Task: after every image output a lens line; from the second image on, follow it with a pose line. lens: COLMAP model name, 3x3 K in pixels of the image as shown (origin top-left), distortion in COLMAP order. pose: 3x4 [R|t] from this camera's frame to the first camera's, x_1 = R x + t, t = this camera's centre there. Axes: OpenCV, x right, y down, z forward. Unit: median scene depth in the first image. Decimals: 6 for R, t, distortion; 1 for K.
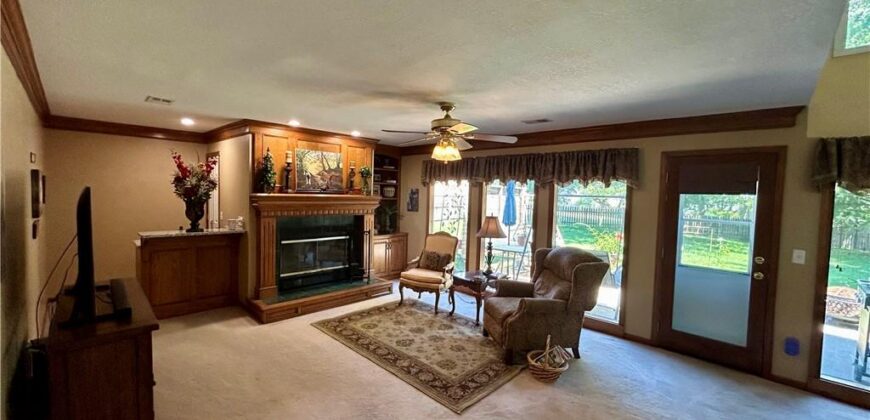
lens RADIAL K [[355.0, 0, 432.4], [0, 355.0, 208.0], [0, 0, 1]] dist [0.003624, -0.000350]
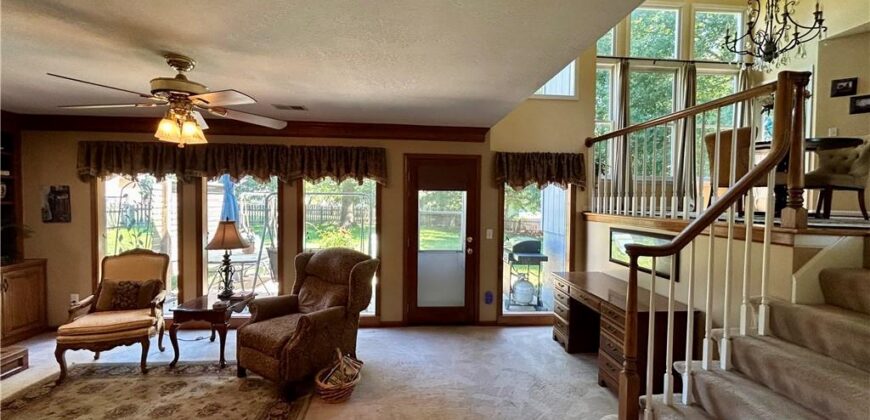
lens RADIAL K [[355.0, 0, 433.9], [0, 355.0, 209.4], [0, 0, 1]] dist [0.003624, -0.000350]
pose [[0.662797, -0.046790, 0.747336, -0.137117], [0.039217, 0.998845, 0.027757, -0.007594], [-0.747771, 0.010911, 0.663867, 0.177267]]
